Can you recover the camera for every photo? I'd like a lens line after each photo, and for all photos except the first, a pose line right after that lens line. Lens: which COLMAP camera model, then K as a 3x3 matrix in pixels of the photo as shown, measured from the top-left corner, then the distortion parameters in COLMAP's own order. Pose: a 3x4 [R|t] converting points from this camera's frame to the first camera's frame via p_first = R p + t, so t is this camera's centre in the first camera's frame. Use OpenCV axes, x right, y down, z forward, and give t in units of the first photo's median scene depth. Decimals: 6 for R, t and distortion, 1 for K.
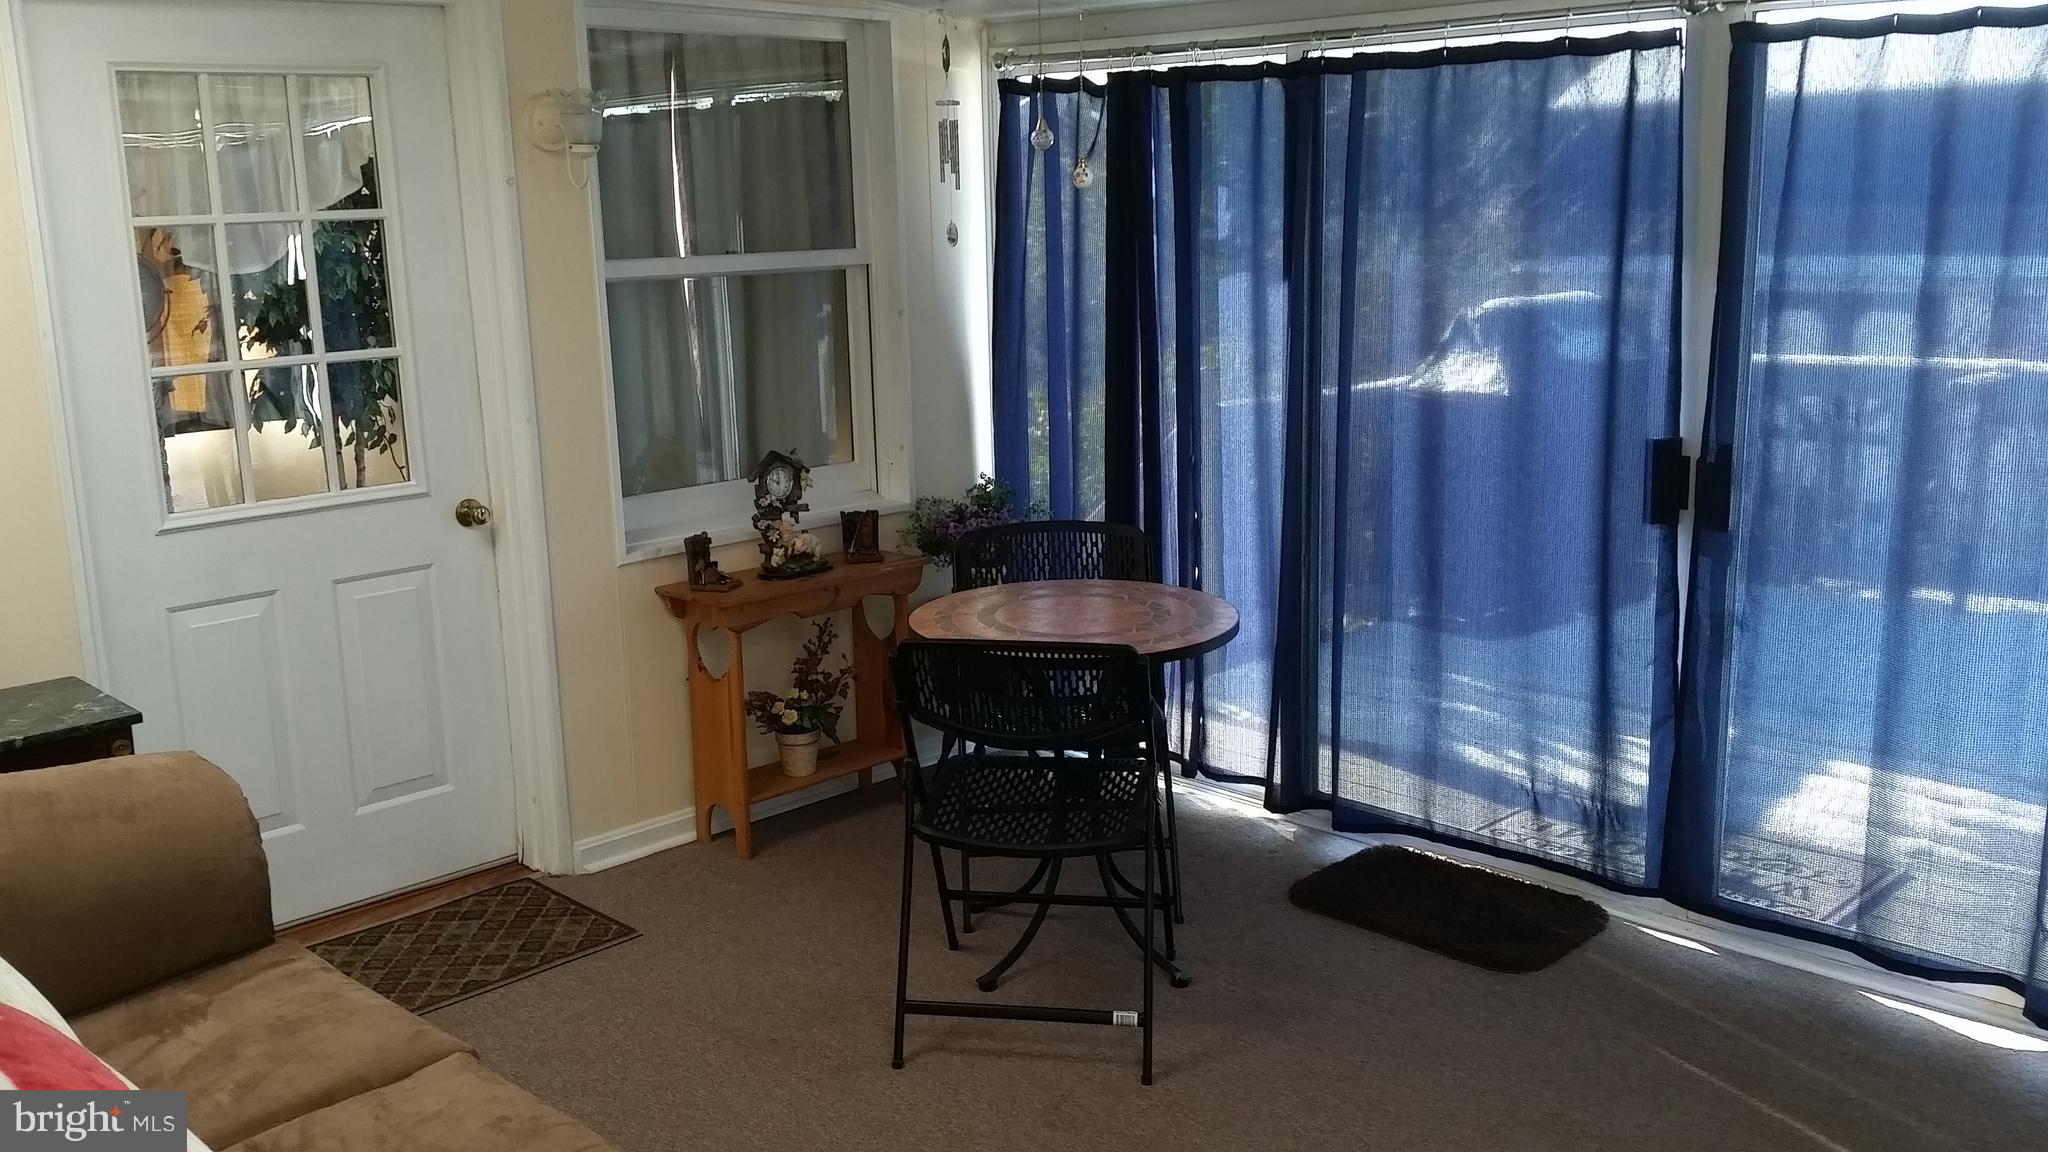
lens RADIAL K [[1809.6, 0, 1024.0], [0, 1809.6, 582.1], [0, 0, 1]] dist [-0.017466, -0.009319]
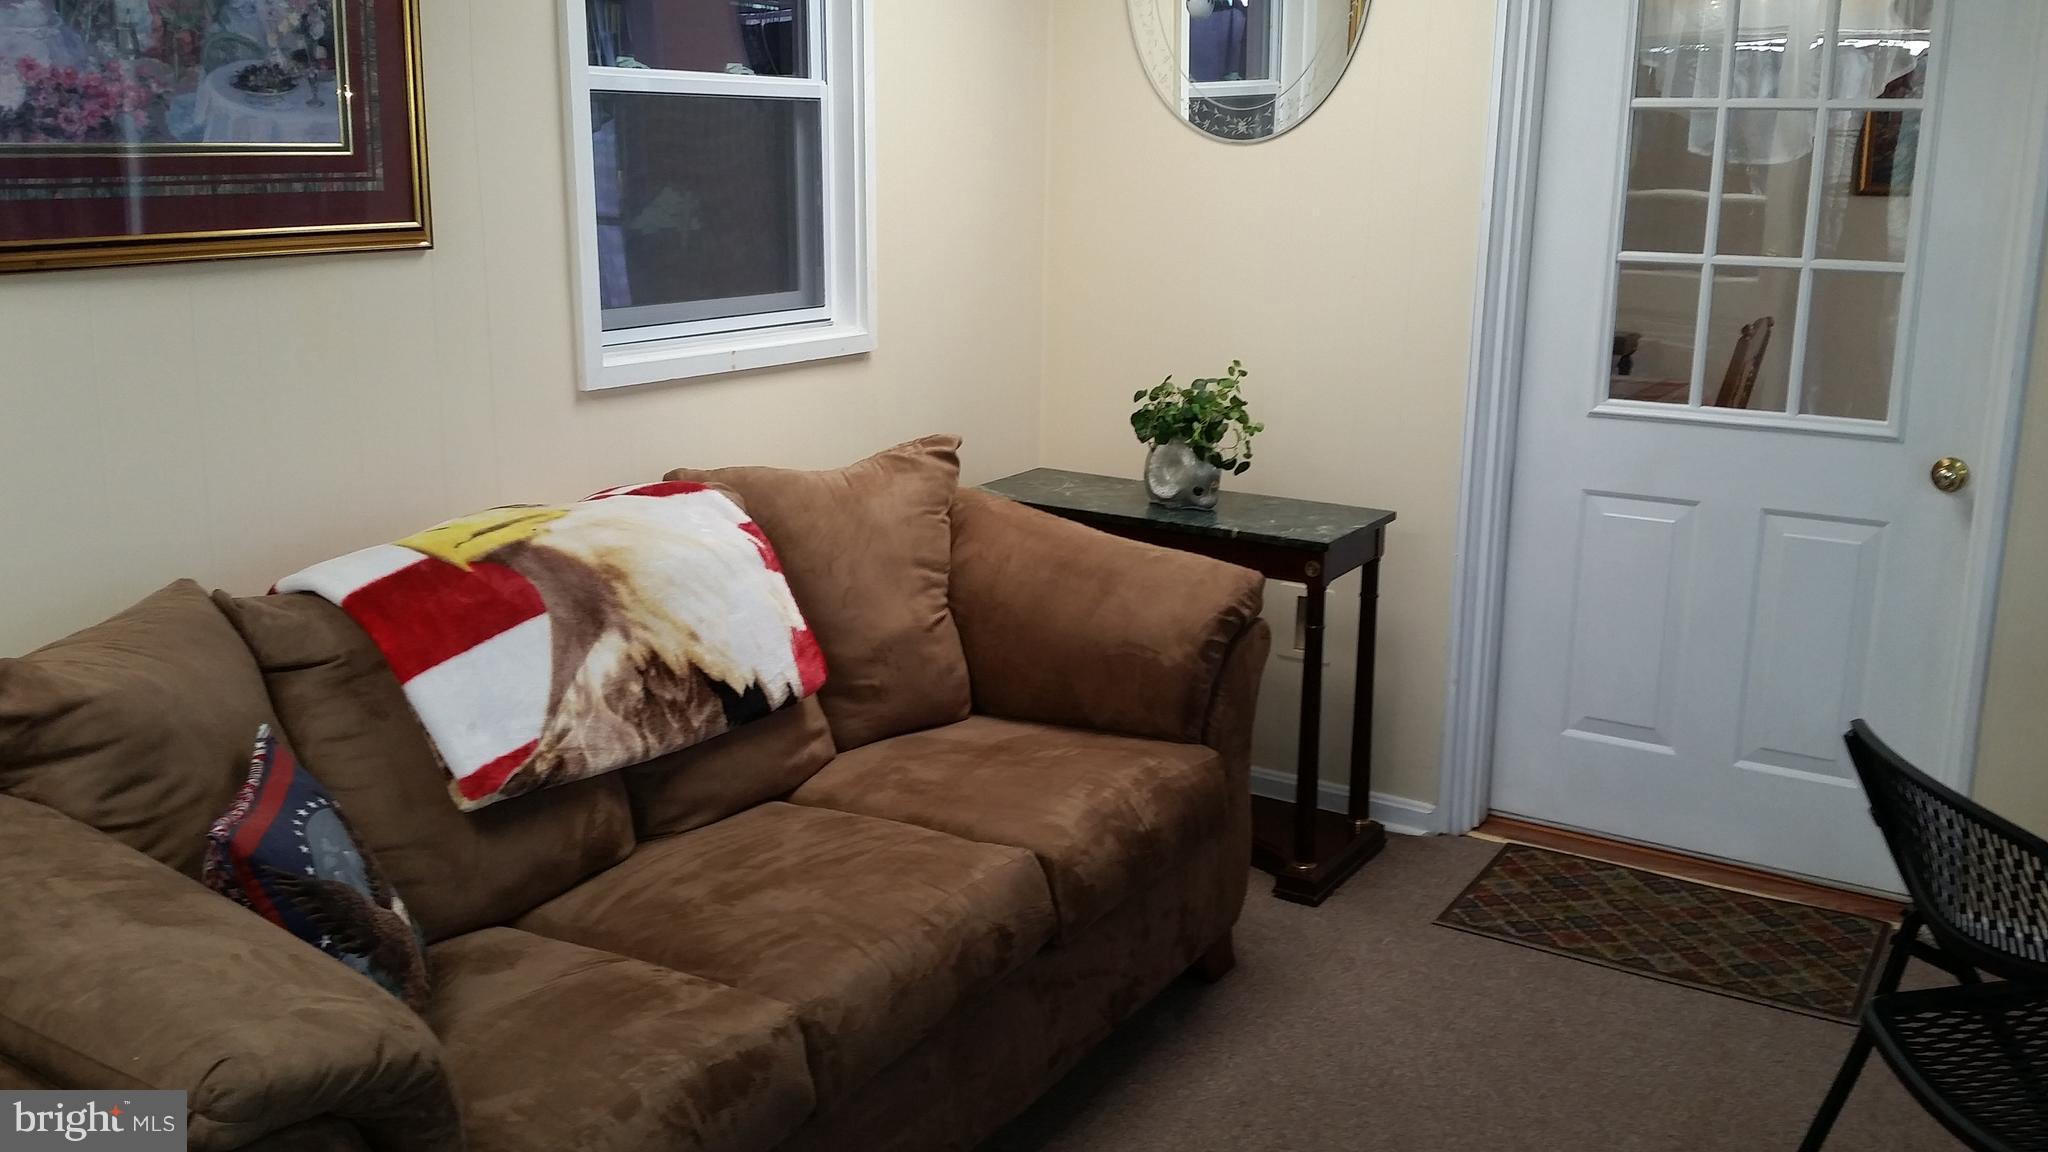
lens RADIAL K [[1809.6, 0, 1023.6], [0, 1809.6, 568.0], [0, 0, 1]] dist [-0.017466, -0.009319]
pose [[0.213190, 0.244669, -0.945879, 0.405700], [-0.220673, 0.955176, 0.197337, -0.070084], [0.951763, 0.166660, 0.257626, 0.419243]]
